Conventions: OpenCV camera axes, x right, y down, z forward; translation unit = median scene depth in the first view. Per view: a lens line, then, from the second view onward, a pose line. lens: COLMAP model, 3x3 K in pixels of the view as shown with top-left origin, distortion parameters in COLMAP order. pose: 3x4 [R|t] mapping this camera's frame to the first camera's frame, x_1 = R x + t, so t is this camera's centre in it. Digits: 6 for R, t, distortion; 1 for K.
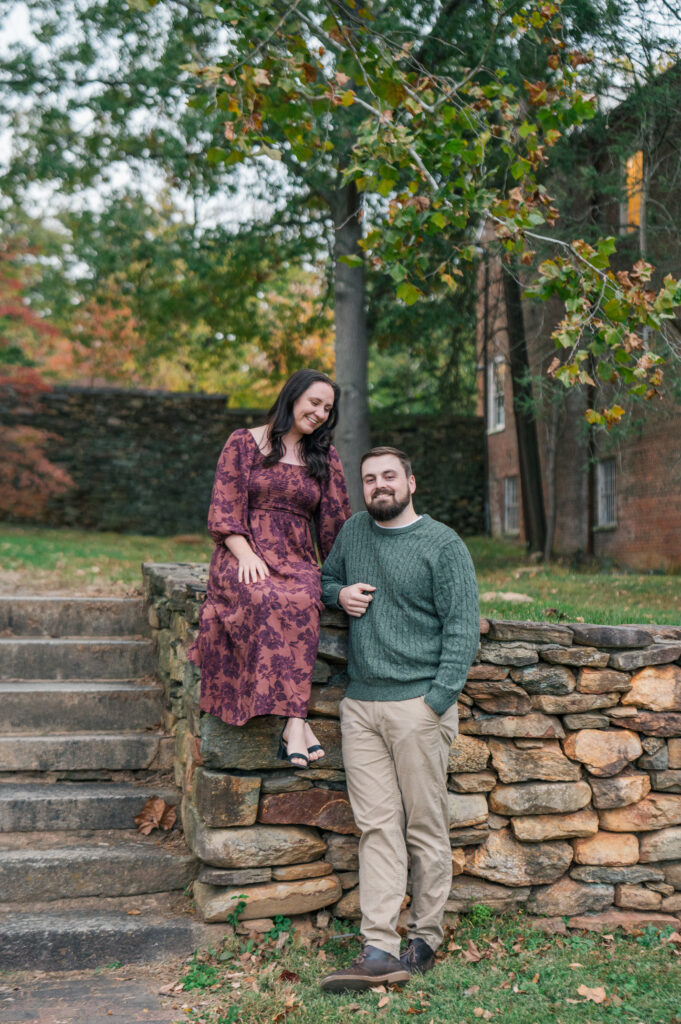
lens RADIAL K [[1499.9, 0, 332.5], [0, 1499.9, 507.9], [0, 0, 1]] dist [-0.011310, 0.057250]
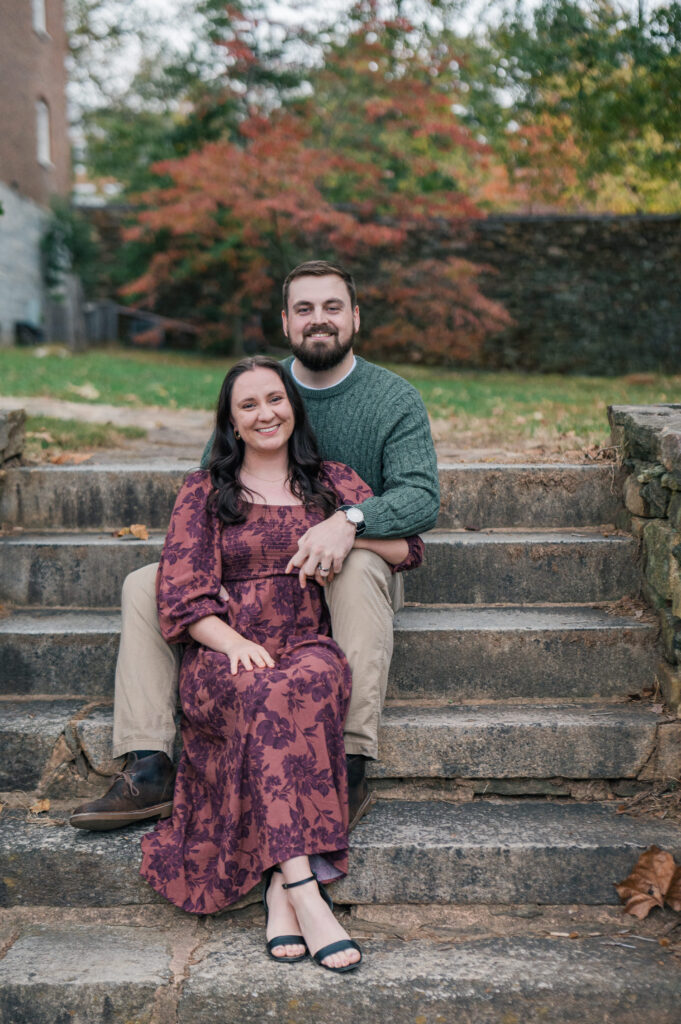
lens RADIAL K [[1515.0, 0, 340.5], [0, 1515.0, 512.0], [0, 0, 1]] dist [-0.010830, 0.054341]
pose [[0.958806, -0.007389, -0.283966, -0.061320], [0.037270, 0.994292, 0.099969, 0.014808], [0.281607, -0.106434, 0.953609, 0.400061]]
